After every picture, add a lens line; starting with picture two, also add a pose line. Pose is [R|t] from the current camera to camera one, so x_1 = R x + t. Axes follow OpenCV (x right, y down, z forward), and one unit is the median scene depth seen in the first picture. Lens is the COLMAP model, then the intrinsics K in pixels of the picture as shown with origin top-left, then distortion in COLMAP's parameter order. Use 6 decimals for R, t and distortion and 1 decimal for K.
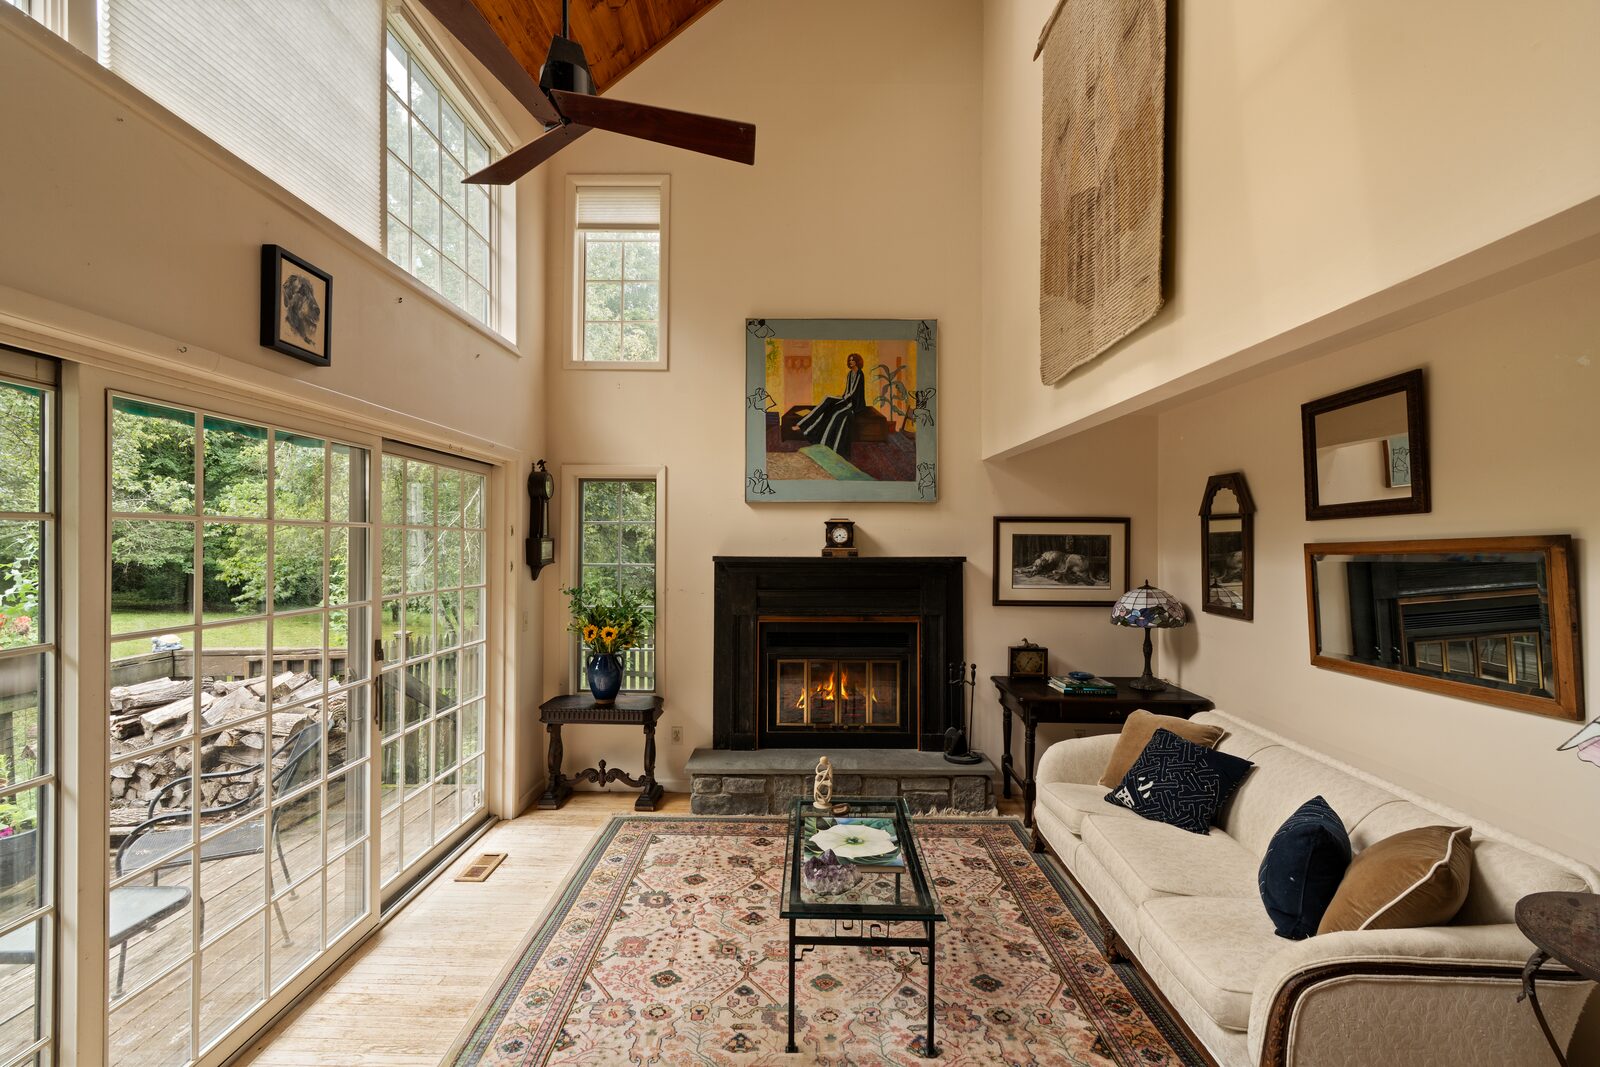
lens RADIAL K [[719.8, 0, 795.2], [0, 719.8, 536.4], [0, 0, 1]] dist [-0.008884, 0.001078]
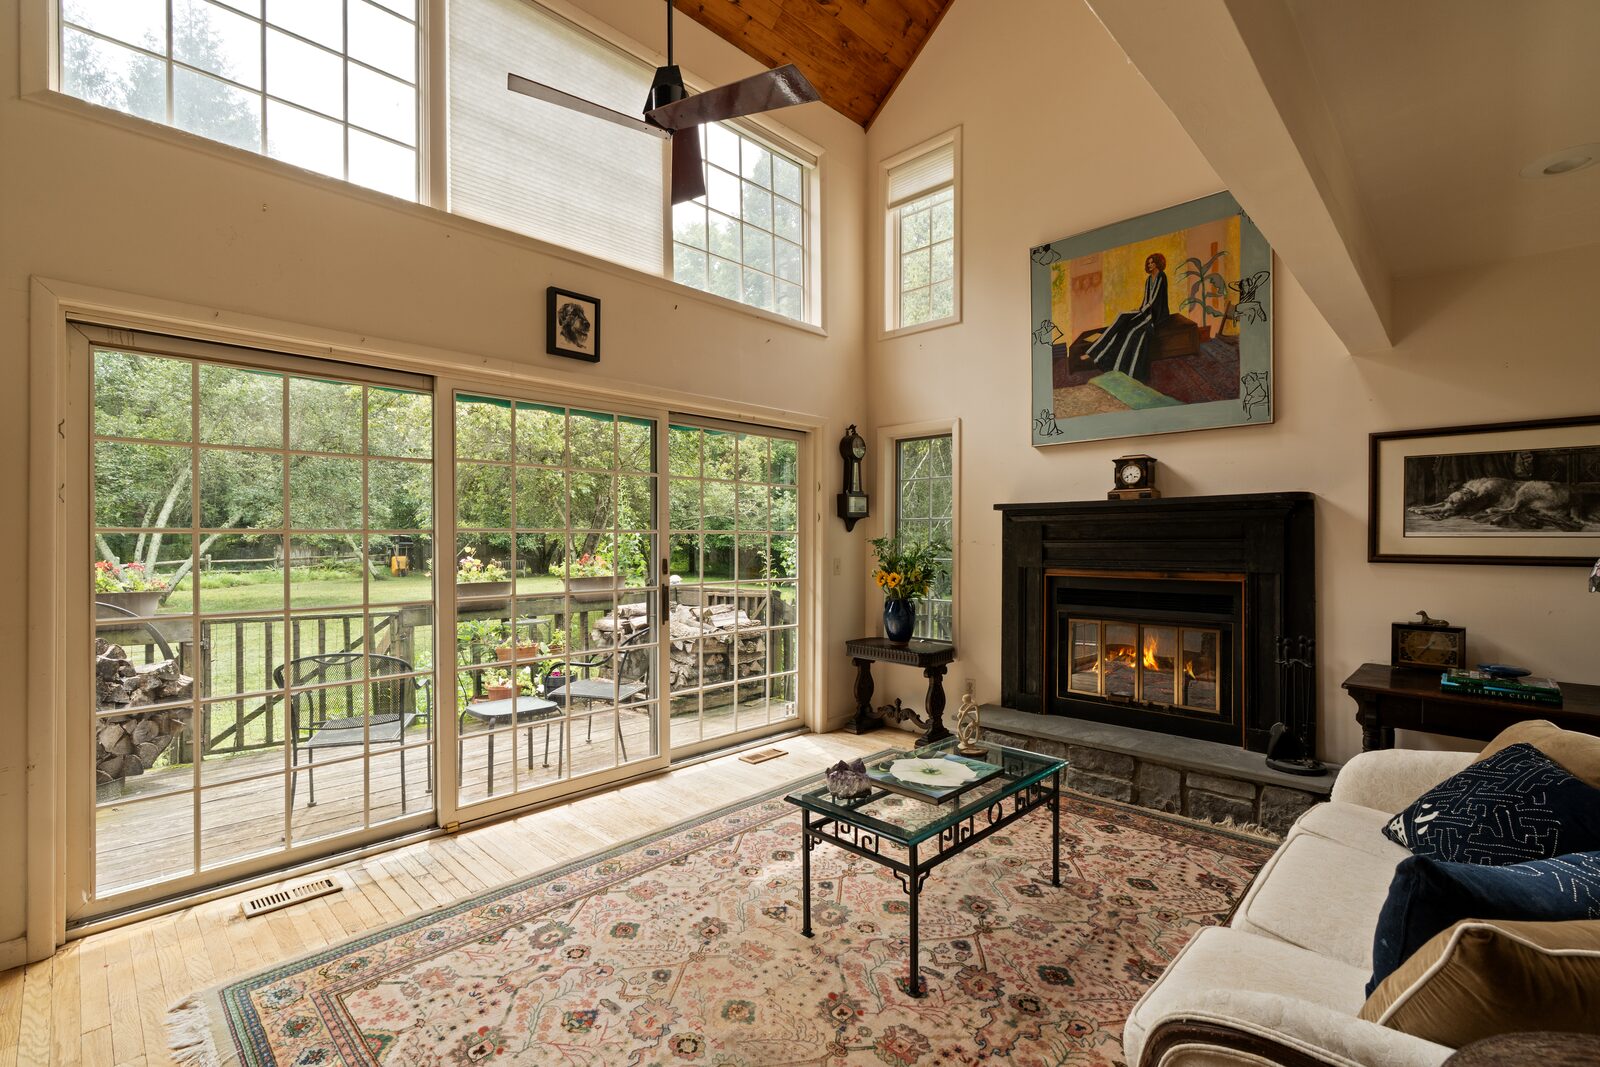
lens RADIAL K [[719.8, 0, 790.2], [0, 719.8, 538.9], [0, 0, 1]] dist [-0.008884, 0.001078]
pose [[0.719477, -0.003822, -0.694506, 0.354014], [0.007856, 0.999966, 0.002636, 0.067806], [0.694472, -0.007352, 0.719482, 0.115628]]
